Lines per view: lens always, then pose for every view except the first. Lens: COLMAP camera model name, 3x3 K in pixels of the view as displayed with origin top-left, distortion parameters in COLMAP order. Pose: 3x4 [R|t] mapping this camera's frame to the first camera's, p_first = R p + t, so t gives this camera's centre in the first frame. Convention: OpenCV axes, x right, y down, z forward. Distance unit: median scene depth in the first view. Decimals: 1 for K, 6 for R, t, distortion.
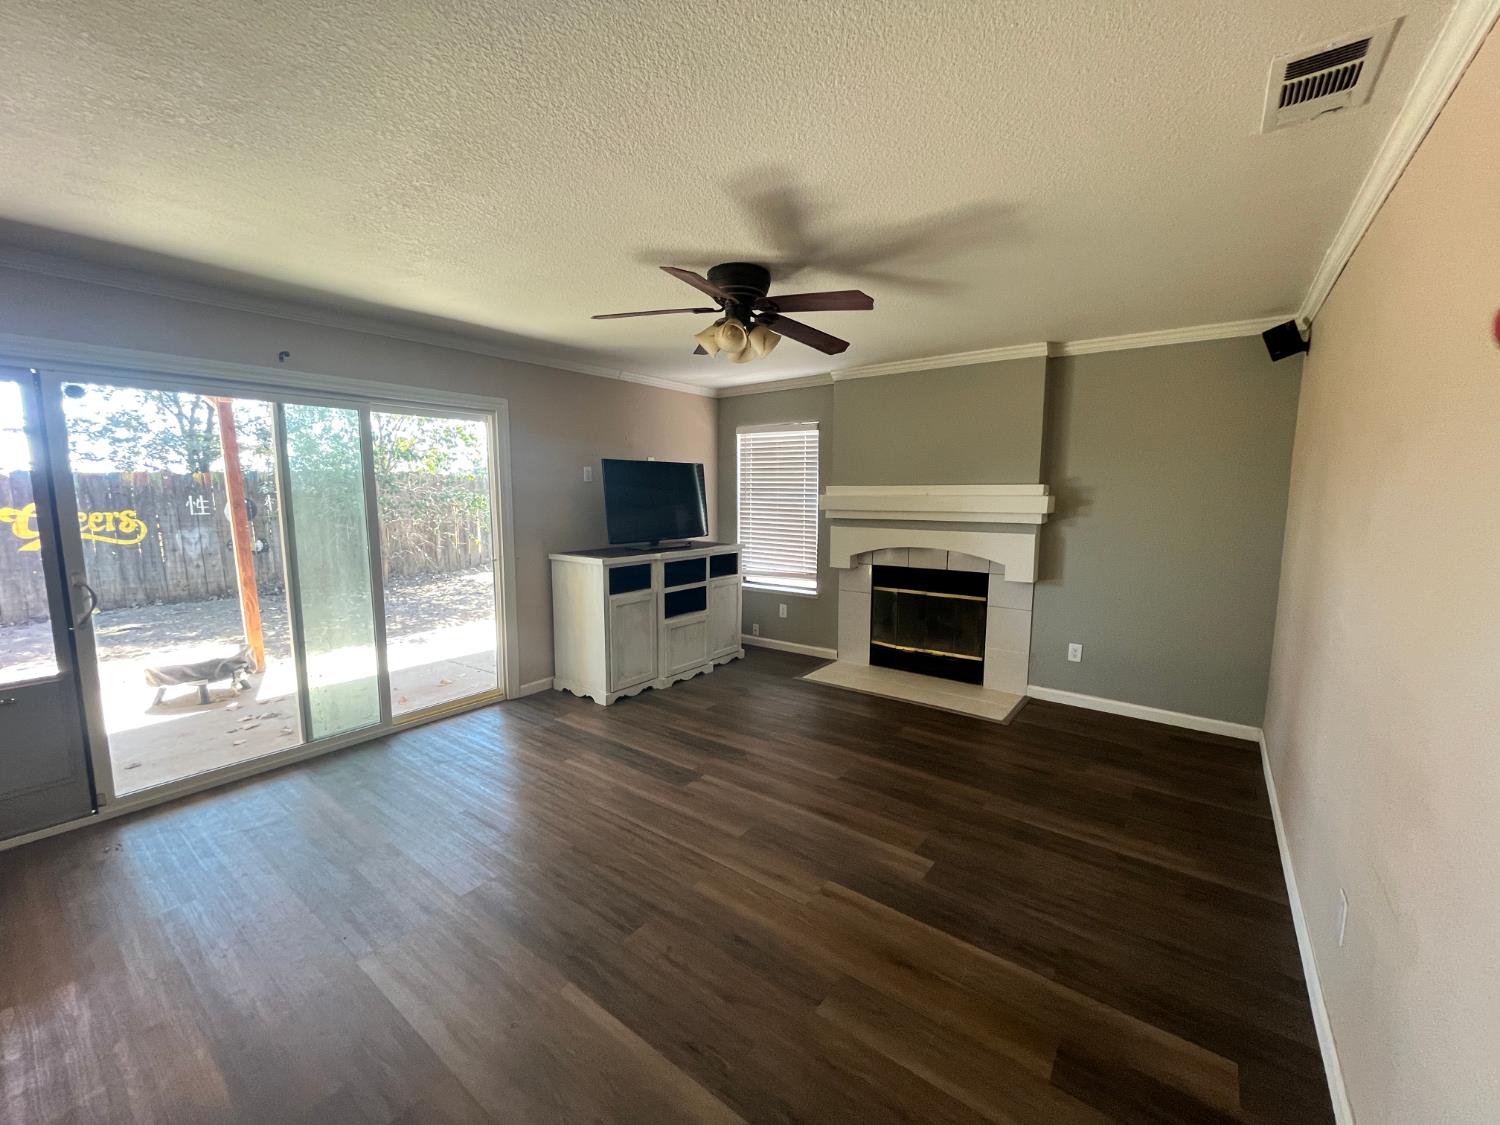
lens RADIAL K [[604.4, 0, 751.9], [0, 604.4, 562.8], [0, 0, 1]] dist [-0.001789, 0.000182]
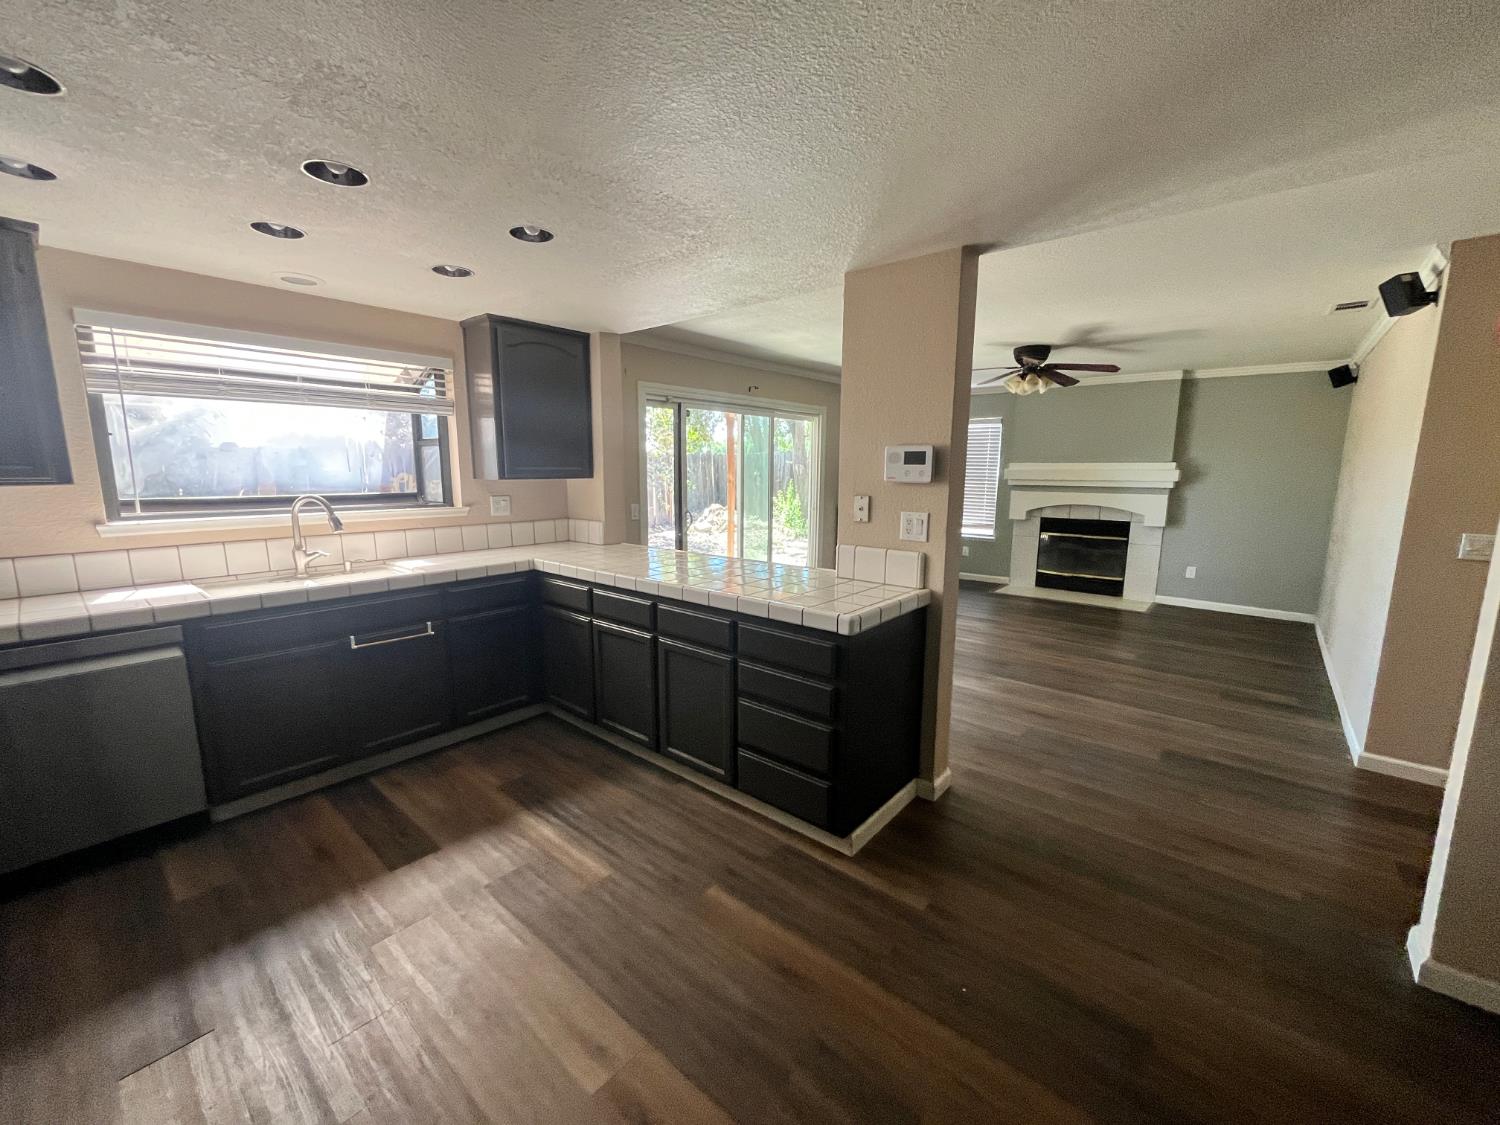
lens RADIAL K [[604.4, 0, 751.9], [0, 604.4, 562.8], [0, 0, 1]] dist [-0.001789, 0.000182]
pose [[0.998282, 0.014136, -0.056861, -0.479247], [-0.011888, 0.999141, 0.039690, 0.073880], [0.057373, -0.038945, 0.997593, -0.579680]]
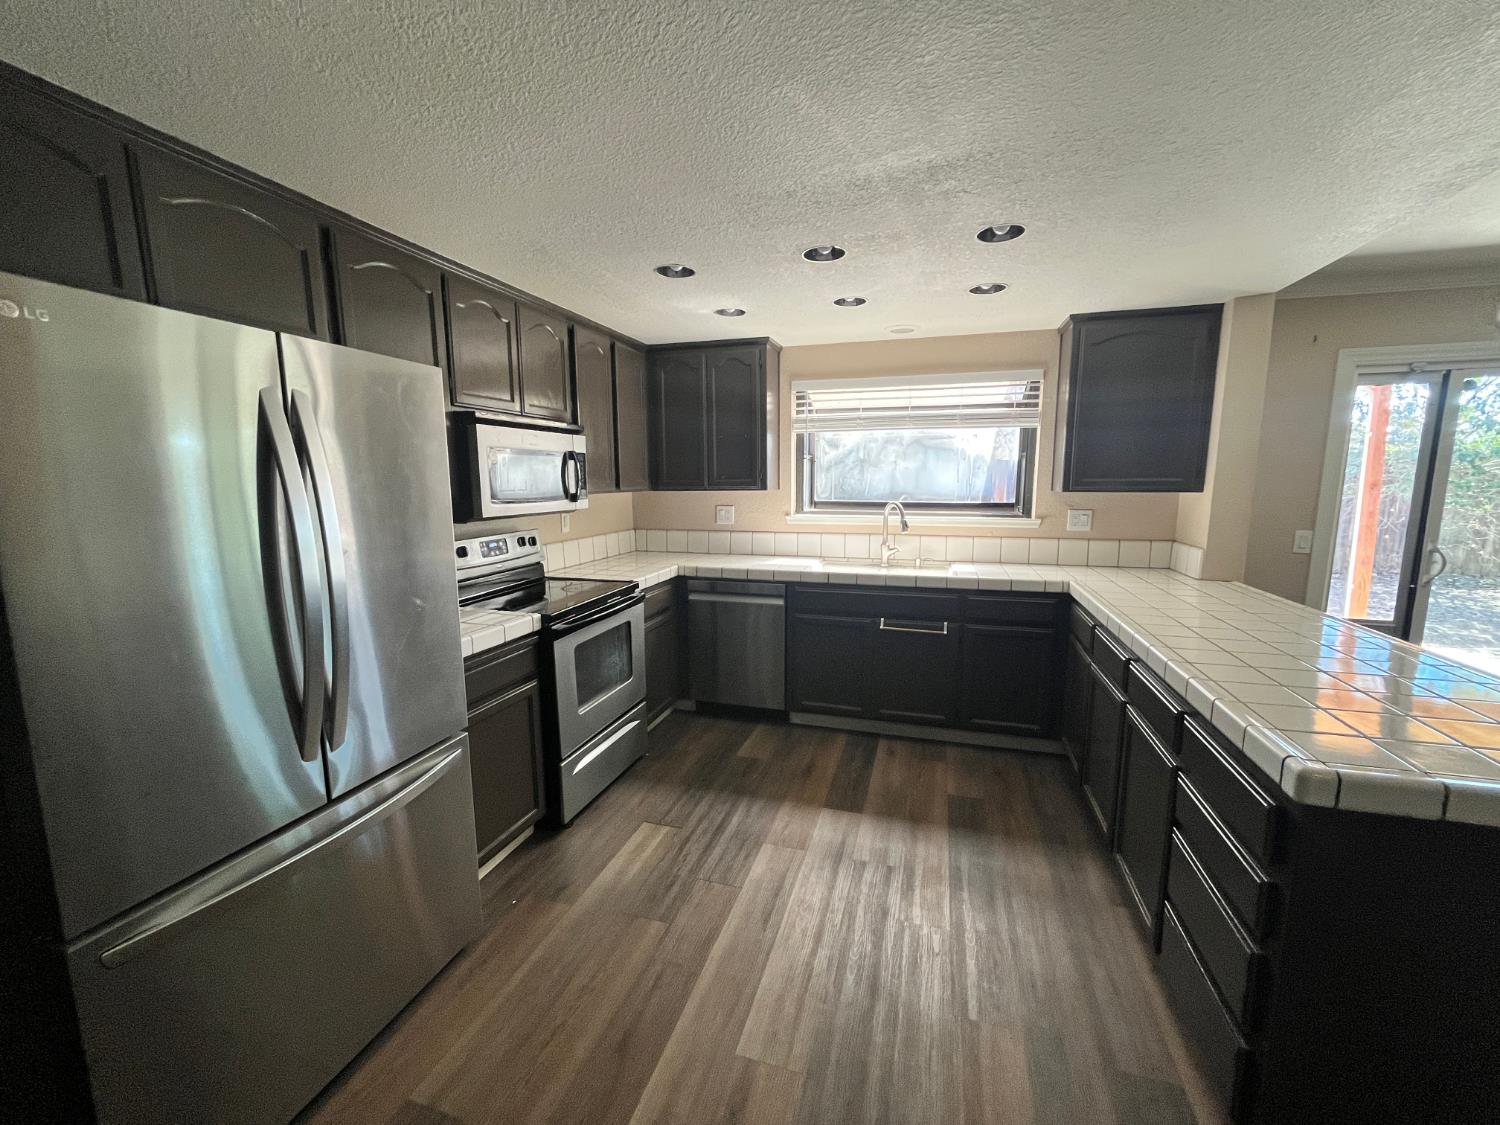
lens RADIAL K [[604.4, 0, 751.9], [0, 604.4, 562.8], [0, 0, 1]] dist [-0.001789, 0.000182]
pose [[0.337329, 0.134403, -0.931743, -0.265759], [-0.106692, 0.988837, 0.104012, 0.046610], [0.935321, 0.064323, 0.347903, -0.389453]]
